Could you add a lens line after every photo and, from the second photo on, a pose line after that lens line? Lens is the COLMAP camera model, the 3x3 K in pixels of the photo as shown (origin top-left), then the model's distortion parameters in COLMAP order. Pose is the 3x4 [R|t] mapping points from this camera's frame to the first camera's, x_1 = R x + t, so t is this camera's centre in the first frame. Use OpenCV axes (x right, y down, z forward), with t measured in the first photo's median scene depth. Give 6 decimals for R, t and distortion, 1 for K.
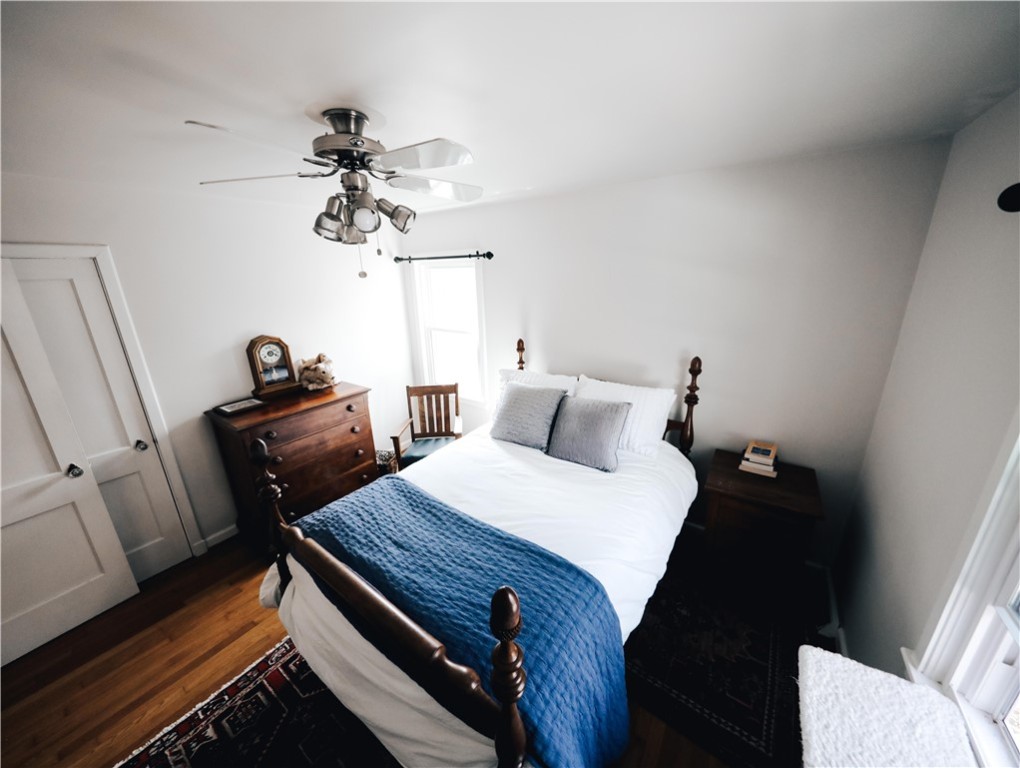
lens RADIAL K [[364.4, 0, 509.9], [0, 364.4, 383.4], [0, 0, 1]] dist [-0.008943, -0.000640]
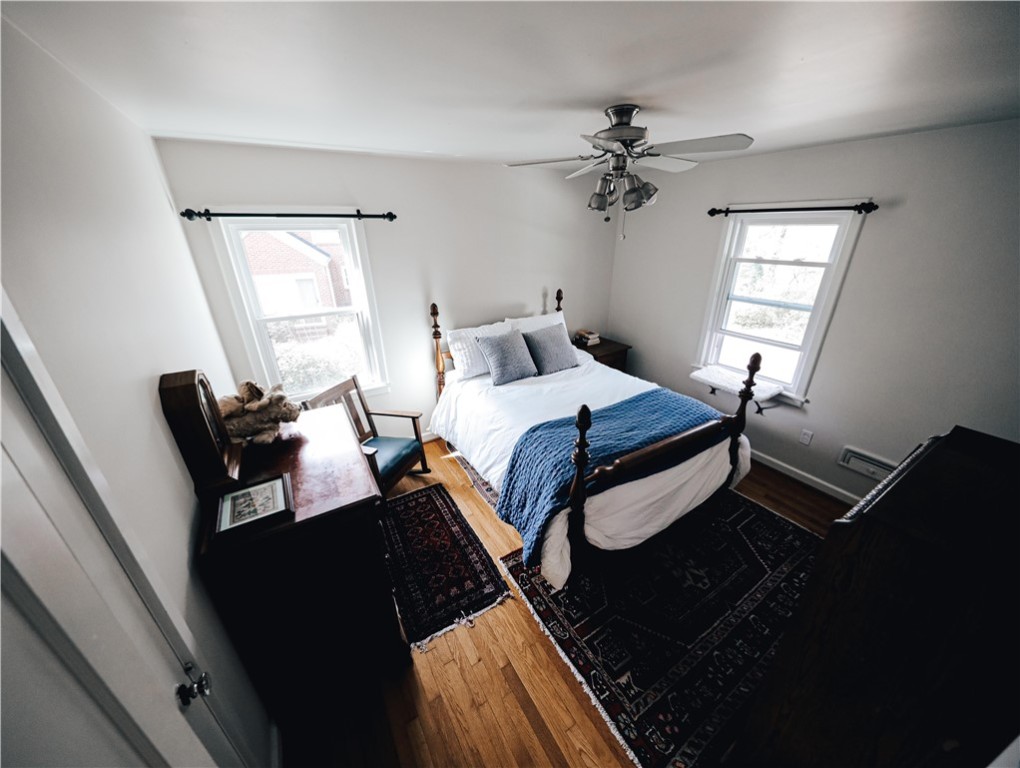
lens RADIAL K [[364.4, 0, 511.4], [0, 364.4, 386.8], [0, 0, 1]] dist [-0.008943, -0.000640]
pose [[0.399788, -0.349078, 0.847534, -1.178018], [0.267272, 0.928856, 0.256499, -0.151750], [-0.876776, 0.123976, 0.464644, 0.509149]]
